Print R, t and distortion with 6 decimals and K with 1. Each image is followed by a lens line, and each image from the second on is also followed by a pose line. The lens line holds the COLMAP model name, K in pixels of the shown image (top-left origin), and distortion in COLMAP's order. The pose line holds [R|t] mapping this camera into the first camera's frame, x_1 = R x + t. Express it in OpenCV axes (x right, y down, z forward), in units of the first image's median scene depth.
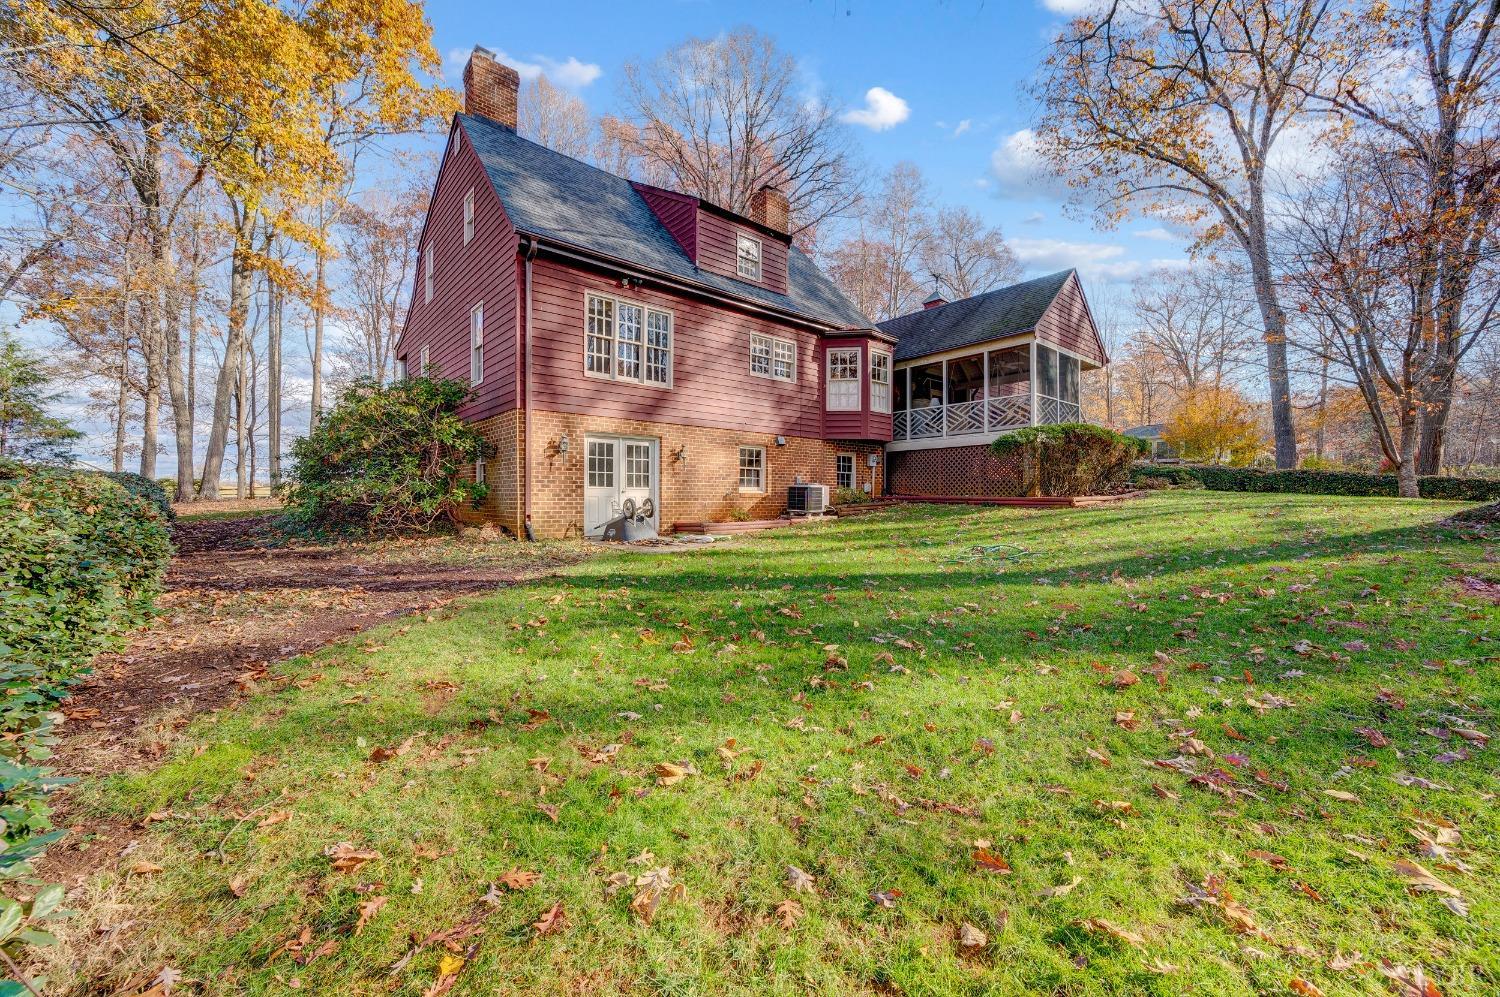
lens RADIAL K [[590.3, 0, 748.9], [0, 590.3, 499.6], [0, 0, 1]] dist [-0.001390, 0.000006]
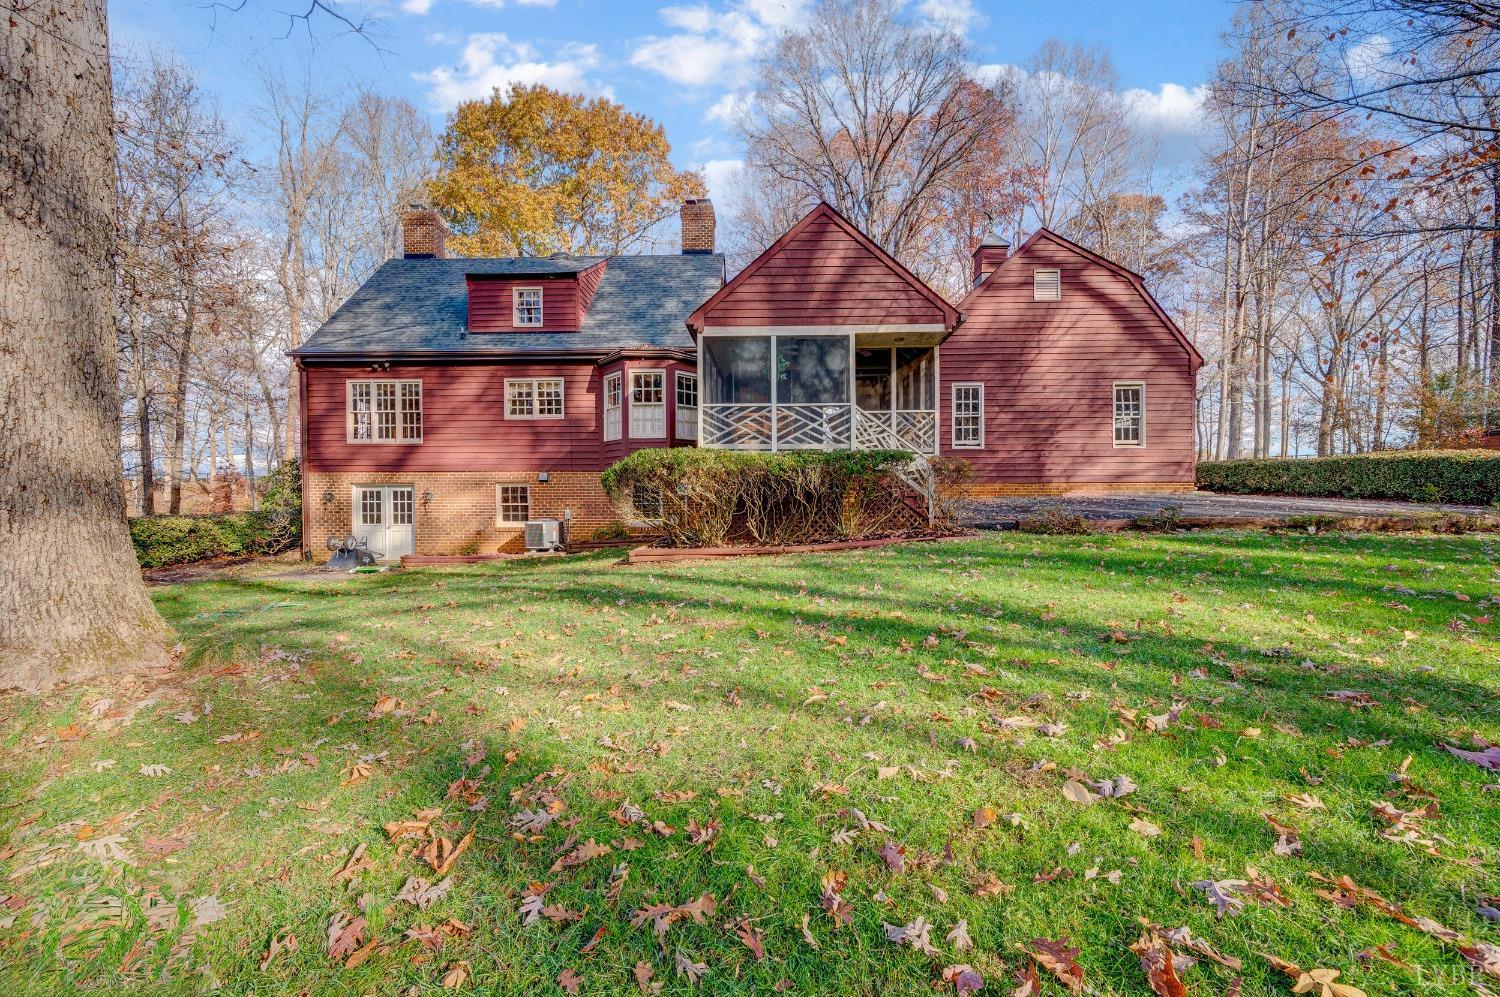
lens RADIAL K [[590.3, 0, 748.6], [0, 590.3, 510.0], [0, 0, 1]] dist [-0.001390, 0.000006]
pose [[0.731723, -0.004972, -0.681584, 1.206065], [0.002882, 0.999987, -0.004200, -0.042594], [0.681596, 0.001109, 0.731728, 0.574839]]
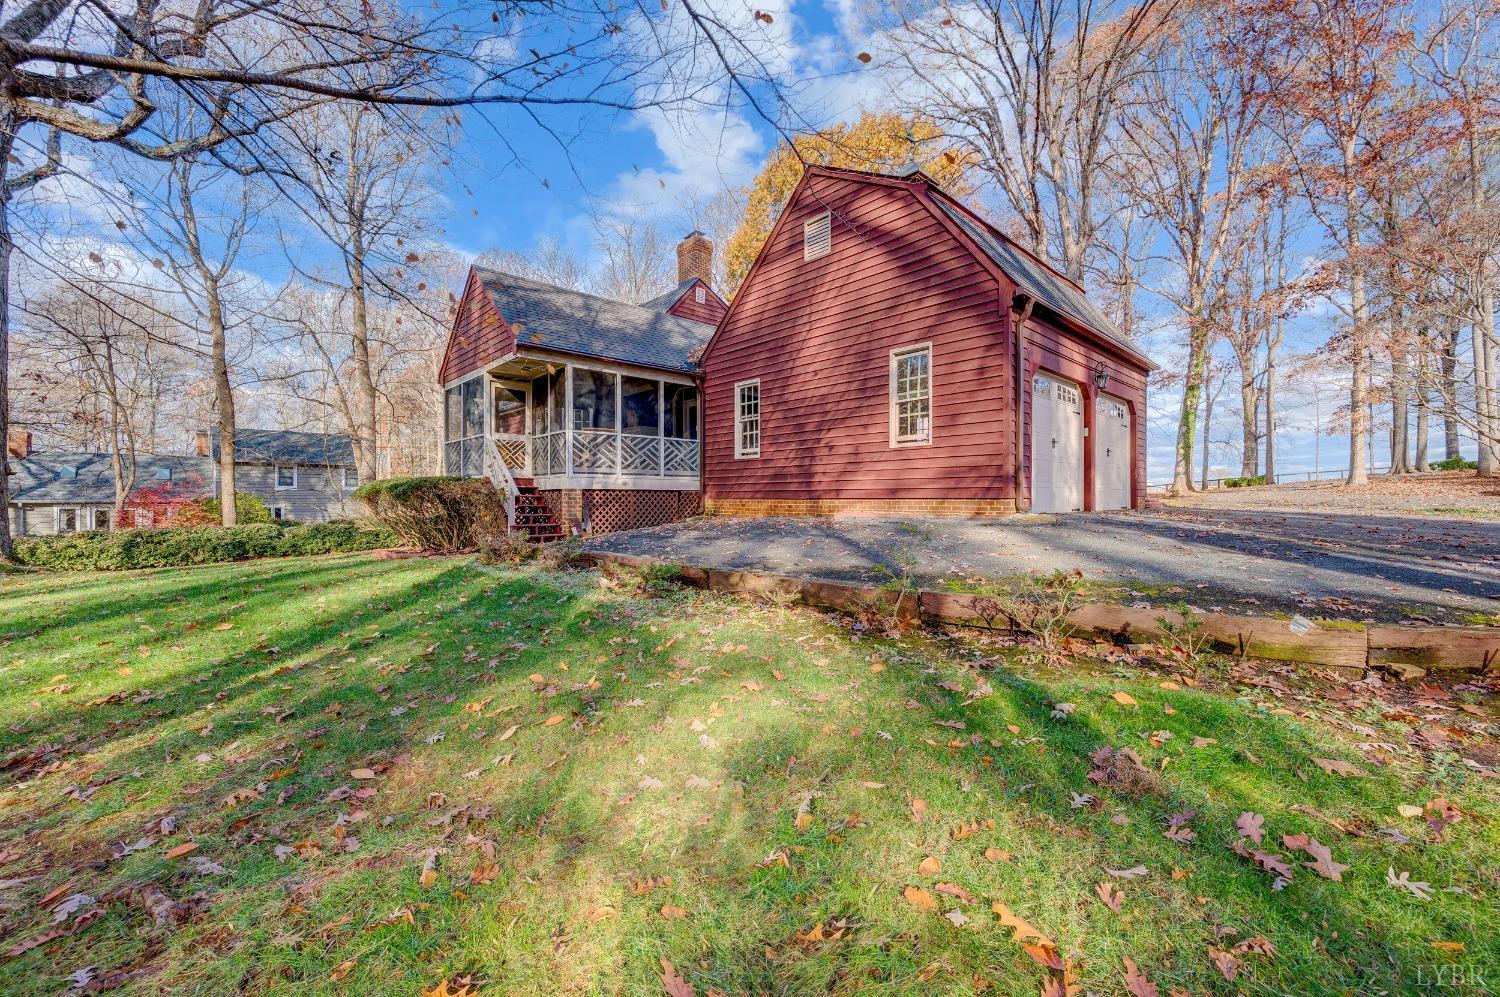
lens RADIAL K [[590.3, 0, 748.3], [0, 590.3, 497.3], [0, 0, 1]] dist [-0.001390, 0.000006]
pose [[0.037329, -0.004675, -0.999292, 1.734038], [0.001819, 0.999988, -0.004610, -0.098923], [0.999301, -0.001646, 0.037337, 1.714666]]
